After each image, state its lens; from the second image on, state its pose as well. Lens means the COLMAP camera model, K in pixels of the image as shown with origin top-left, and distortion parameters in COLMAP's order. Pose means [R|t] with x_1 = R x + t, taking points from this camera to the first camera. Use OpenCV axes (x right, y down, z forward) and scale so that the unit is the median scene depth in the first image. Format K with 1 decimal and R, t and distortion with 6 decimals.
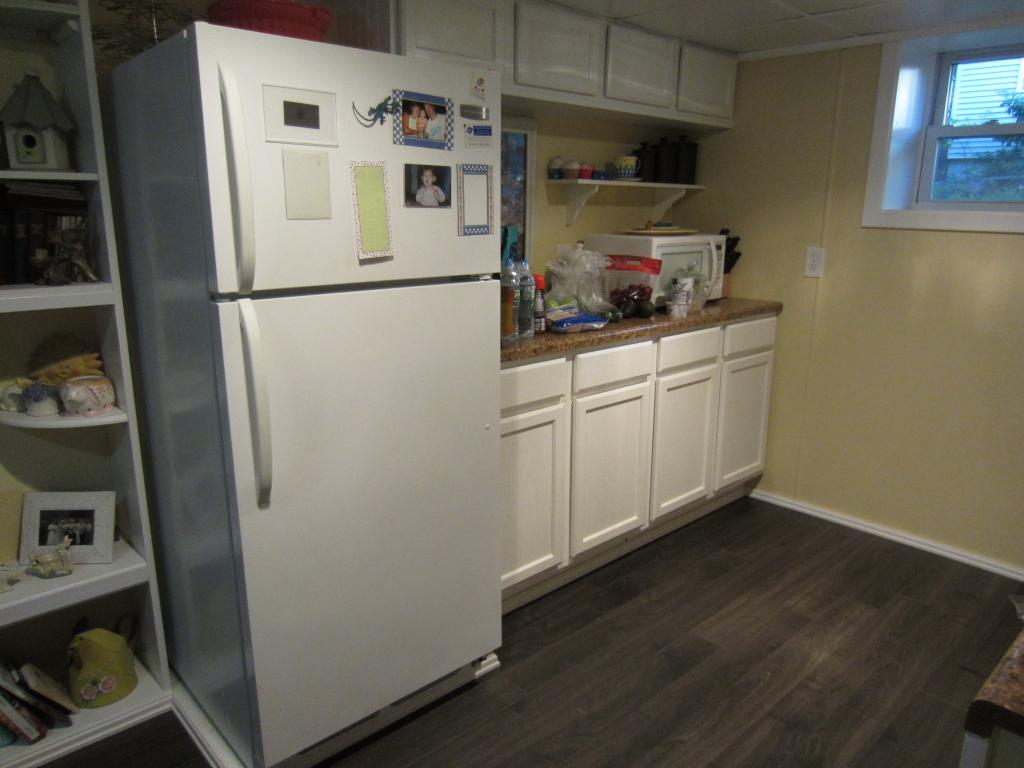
lens RADIAL K [[730.6, 0, 515.8], [0, 730.6, 383.9], [0, 0, 1]] dist [-0.025668, -0.000008]
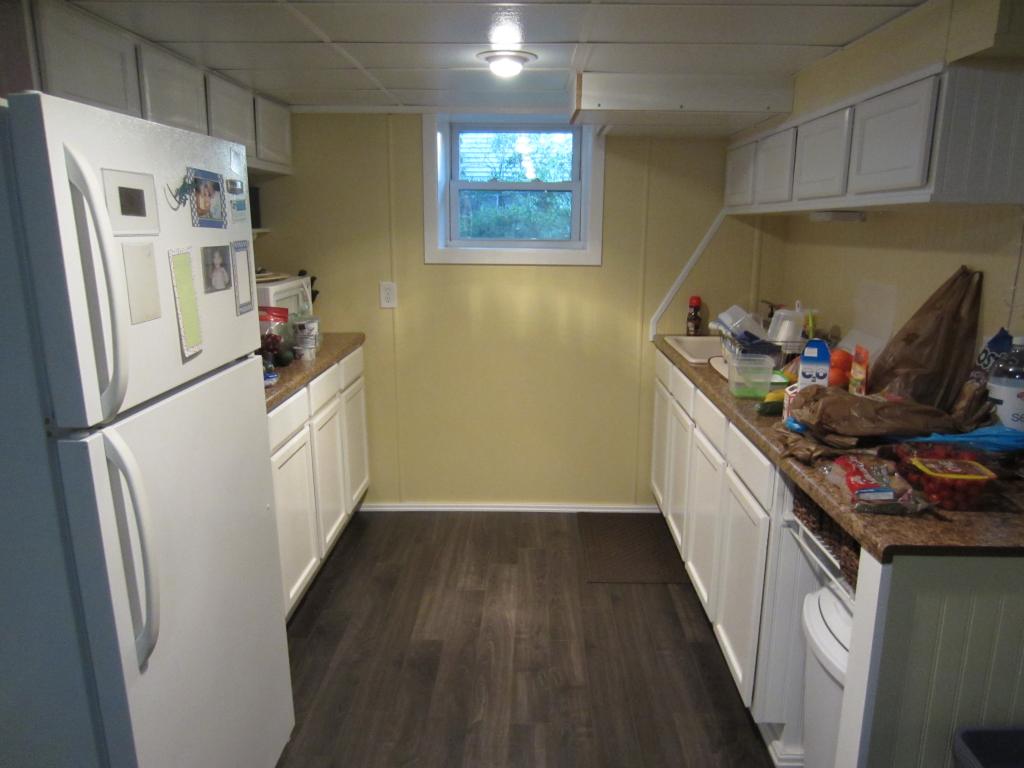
lens RADIAL K [[730.6, 0, 521.1], [0, 730.6, 386.8], [0, 0, 1]] dist [-0.025668, -0.000008]
pose [[0.697342, -0.166201, 0.697202, -0.333909], [0.174778, 0.982810, 0.059472, -0.070991], [-0.695102, 0.080383, 0.714404, 0.053099]]
